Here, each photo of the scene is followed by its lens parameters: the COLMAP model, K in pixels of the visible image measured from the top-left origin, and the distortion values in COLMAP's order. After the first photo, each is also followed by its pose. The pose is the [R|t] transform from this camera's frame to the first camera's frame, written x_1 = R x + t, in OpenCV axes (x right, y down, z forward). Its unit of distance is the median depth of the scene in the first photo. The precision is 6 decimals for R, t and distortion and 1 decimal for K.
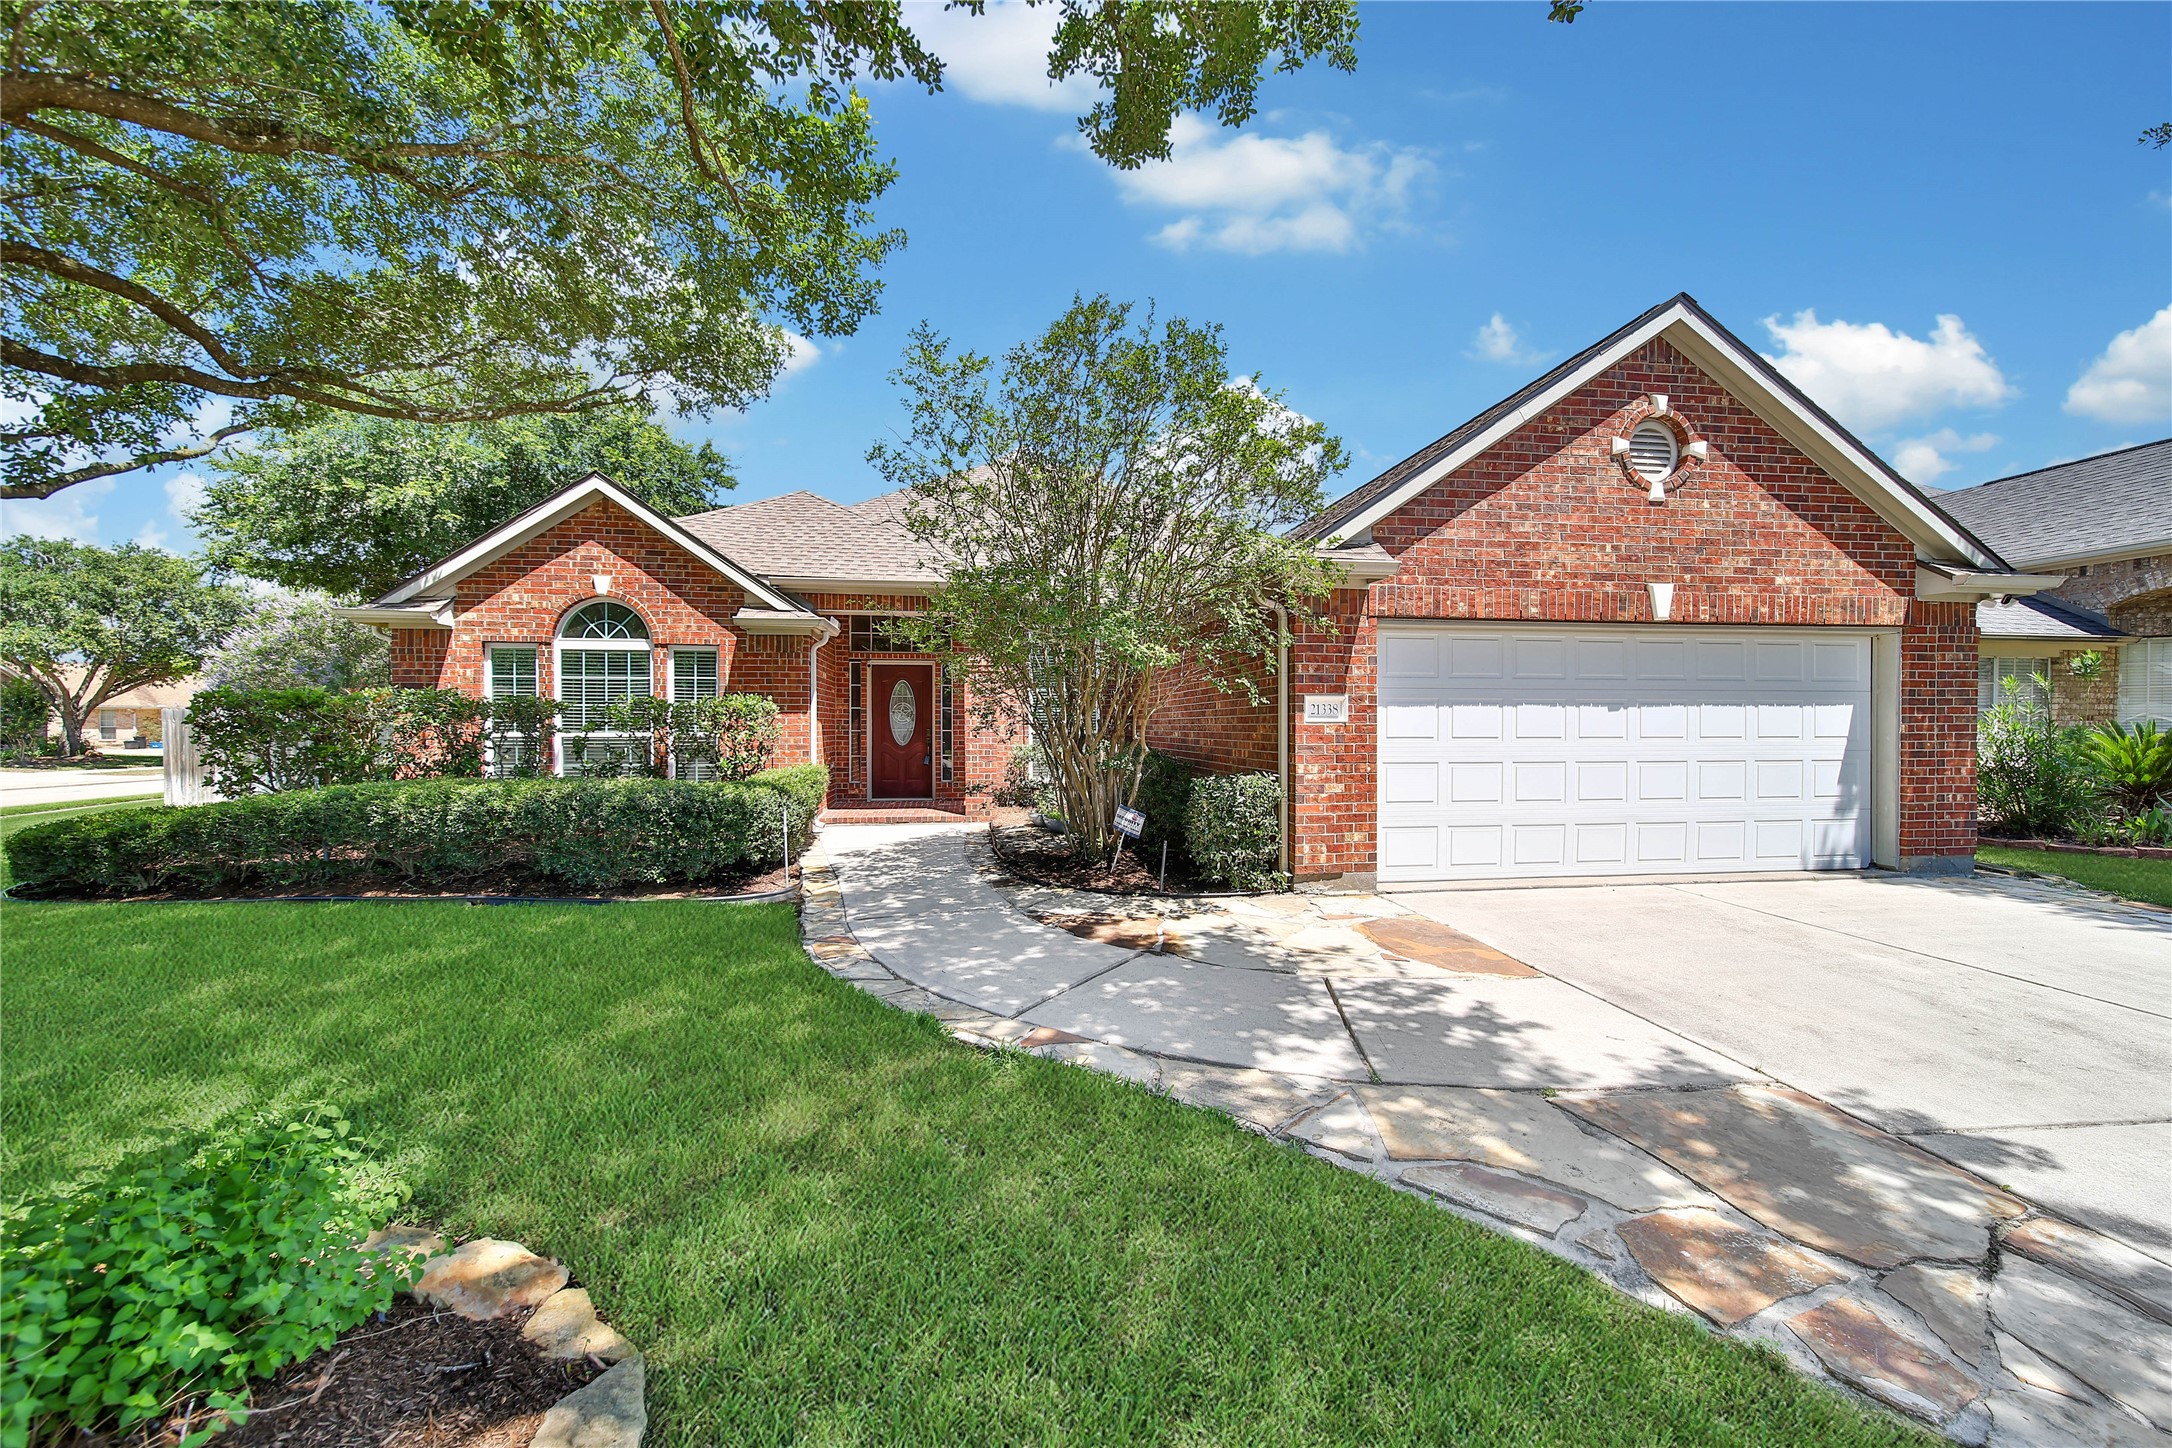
lens RADIAL K [[787.6, 0, 1080.8], [0, 787.6, 734.2], [0, 0, 1]] dist [-0.000558, -0.000376]
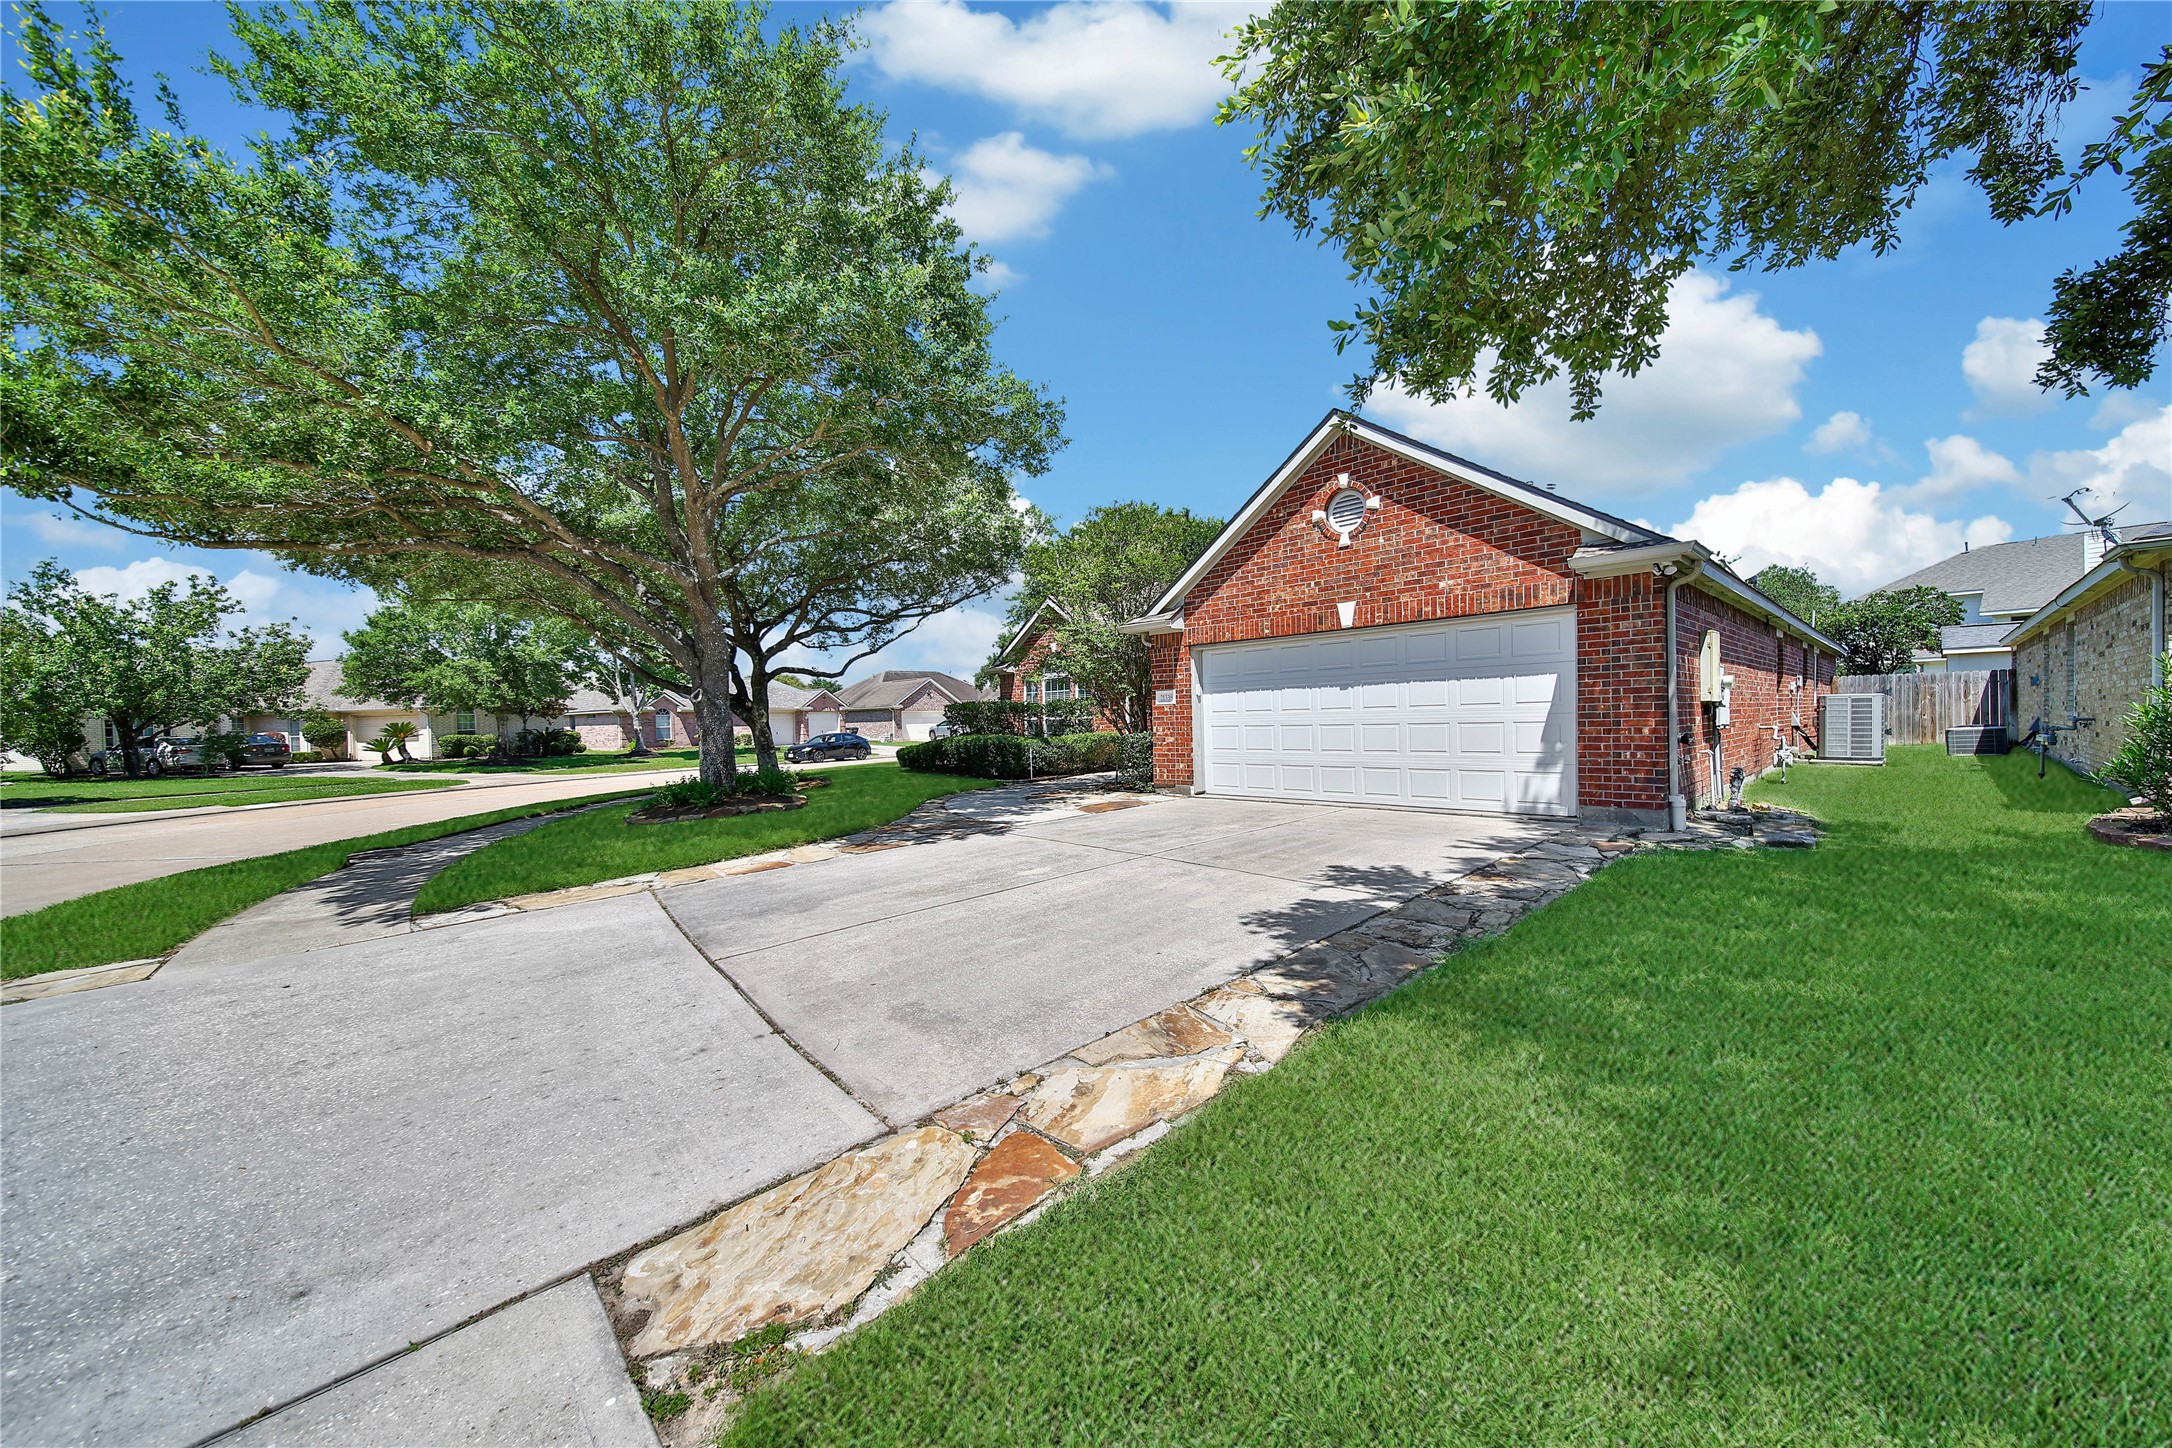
lens RADIAL K [[787.6, 0, 1080.8], [0, 787.6, 734.2], [0, 0, 1]] dist [-0.000558, -0.000376]
pose [[0.586178, 0.000437, -0.810182, 1.593665], [0.014584, 0.999832, 0.011091, 0.029703], [0.810051, -0.018317, 0.586073, -0.257461]]
